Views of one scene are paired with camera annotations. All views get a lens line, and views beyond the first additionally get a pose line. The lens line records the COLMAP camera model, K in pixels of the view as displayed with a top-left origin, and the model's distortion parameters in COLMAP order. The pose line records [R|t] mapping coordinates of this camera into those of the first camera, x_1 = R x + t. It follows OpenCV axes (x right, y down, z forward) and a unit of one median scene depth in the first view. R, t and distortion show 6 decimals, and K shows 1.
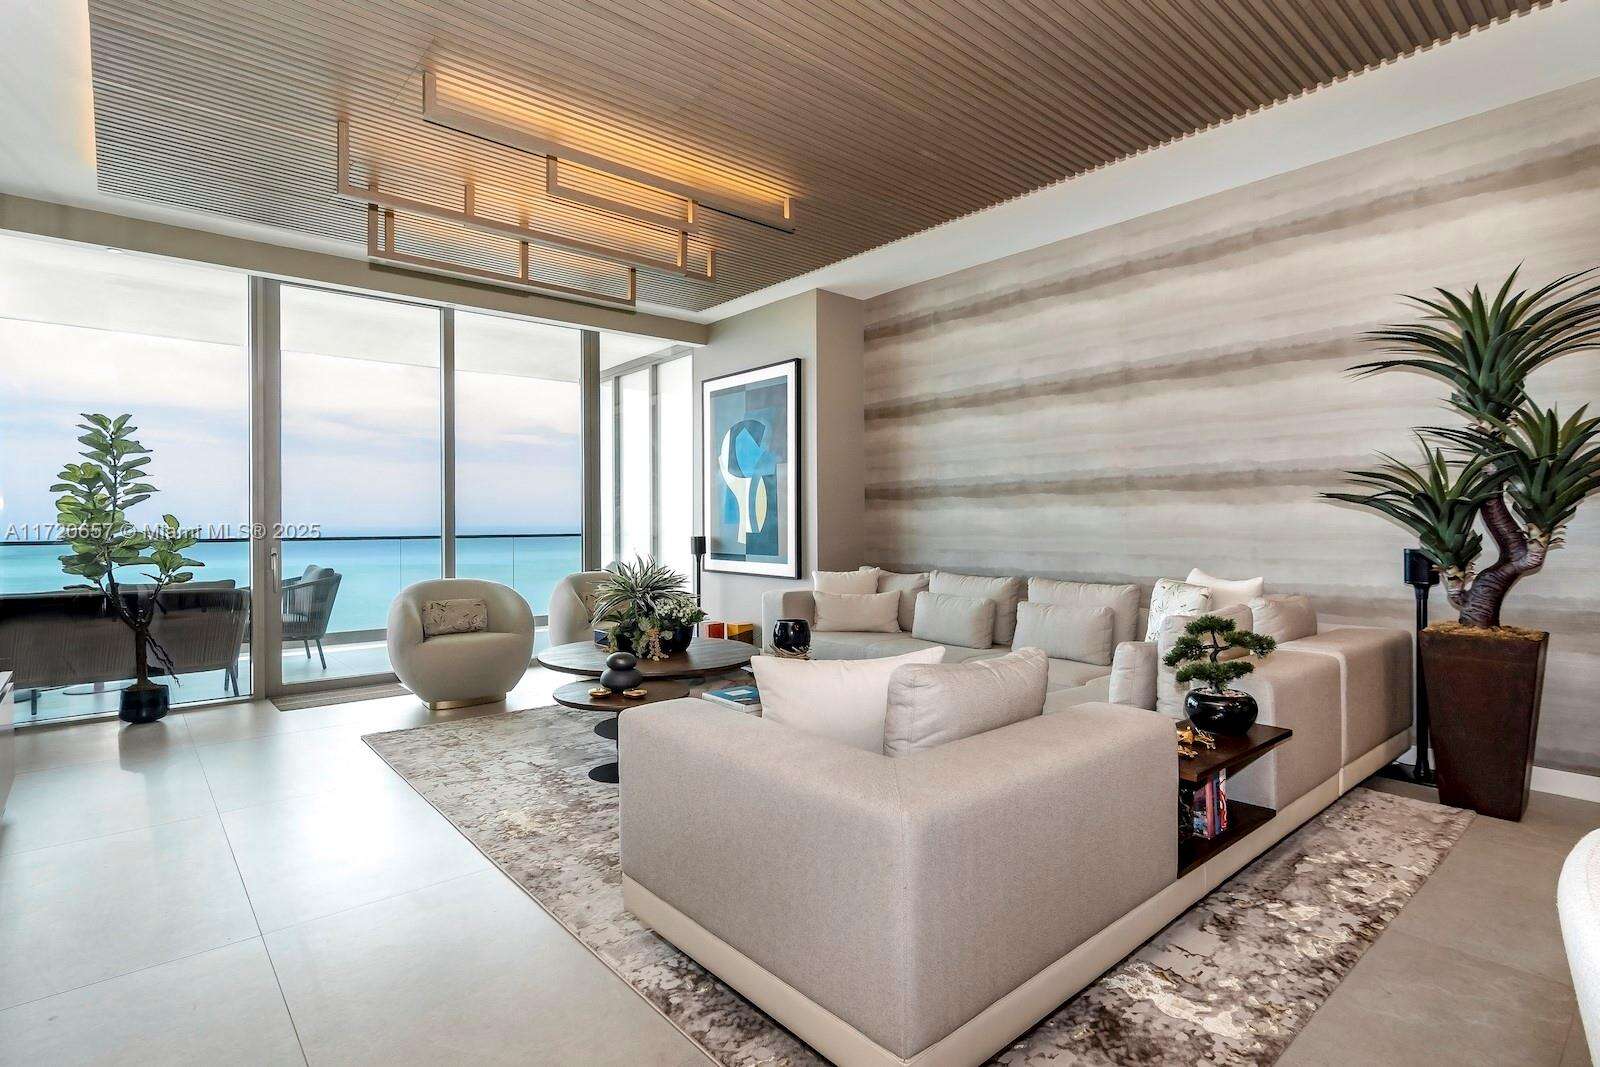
lens RADIAL K [[800.7, 0, 788.2], [0, 800.7, 514.6], [0, 0, 1]] dist [-0.004249, -0.000035]
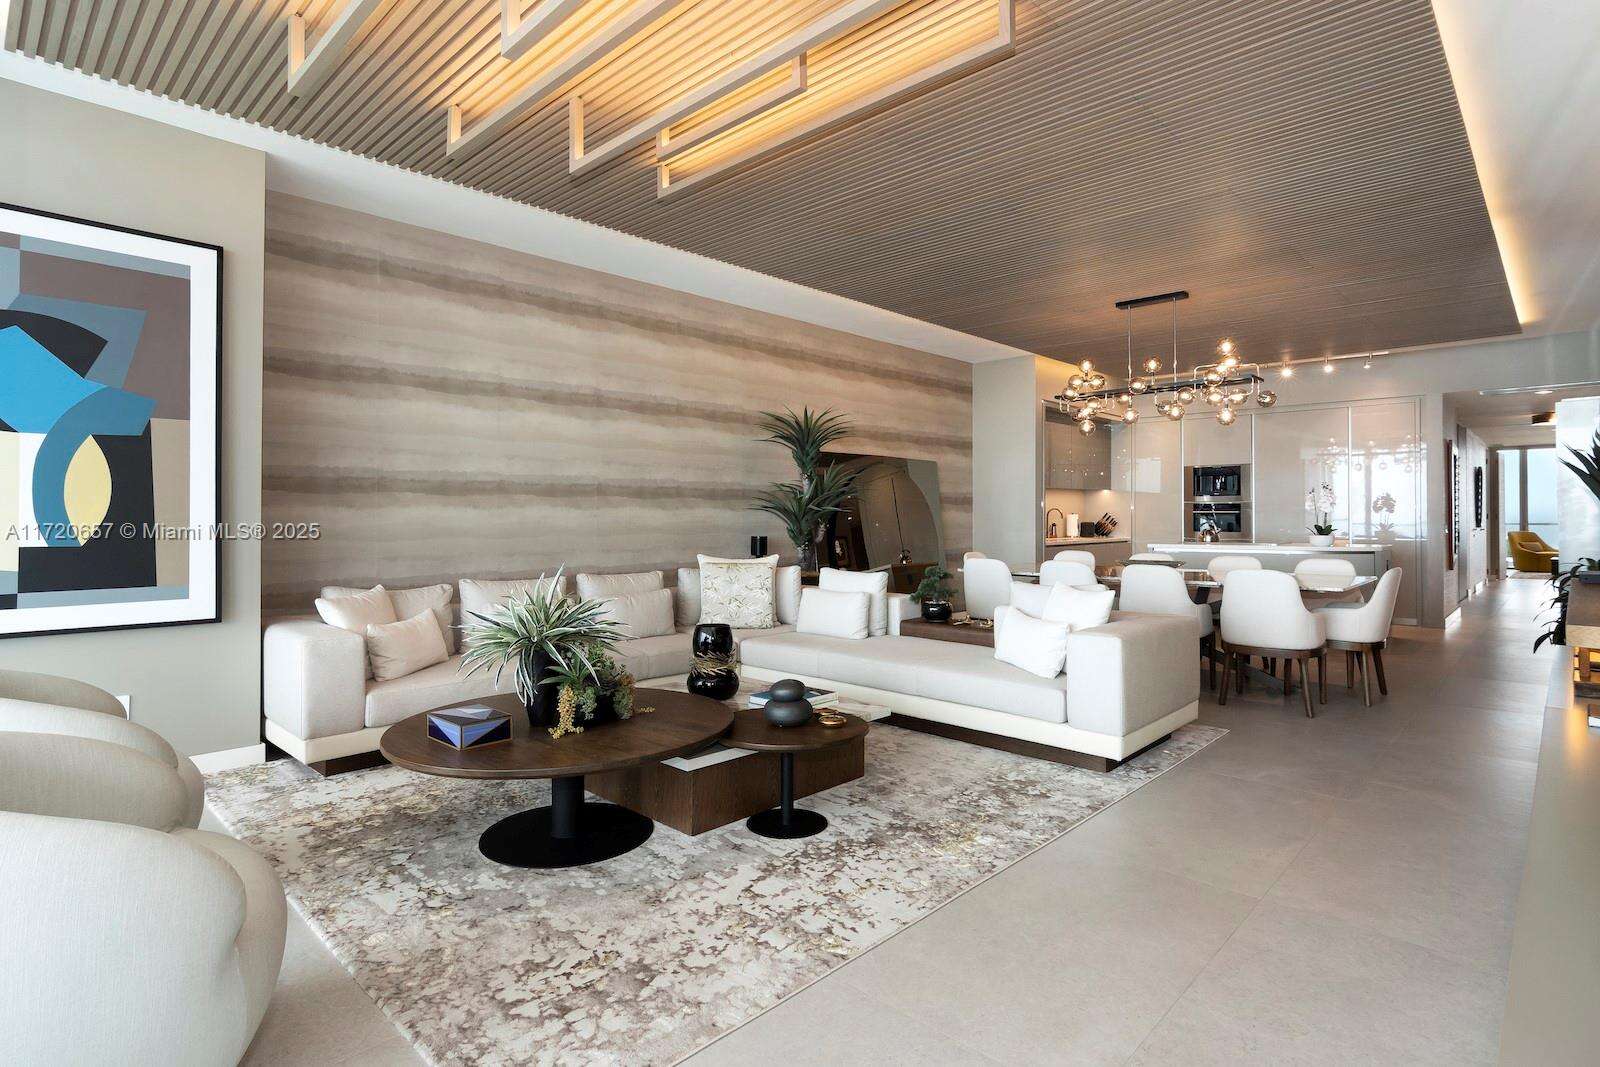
lens RADIAL K [[800.7, 0, 788.2], [0, 800.7, 514.6], [0, 0, 1]] dist [-0.004249, -0.000035]
pose [[-0.091912, 0.011482, 0.995701, -0.716052], [0.000504, 0.999934, -0.011484, 0.010552], [-0.995767, -0.000553, -0.091912, 0.748049]]
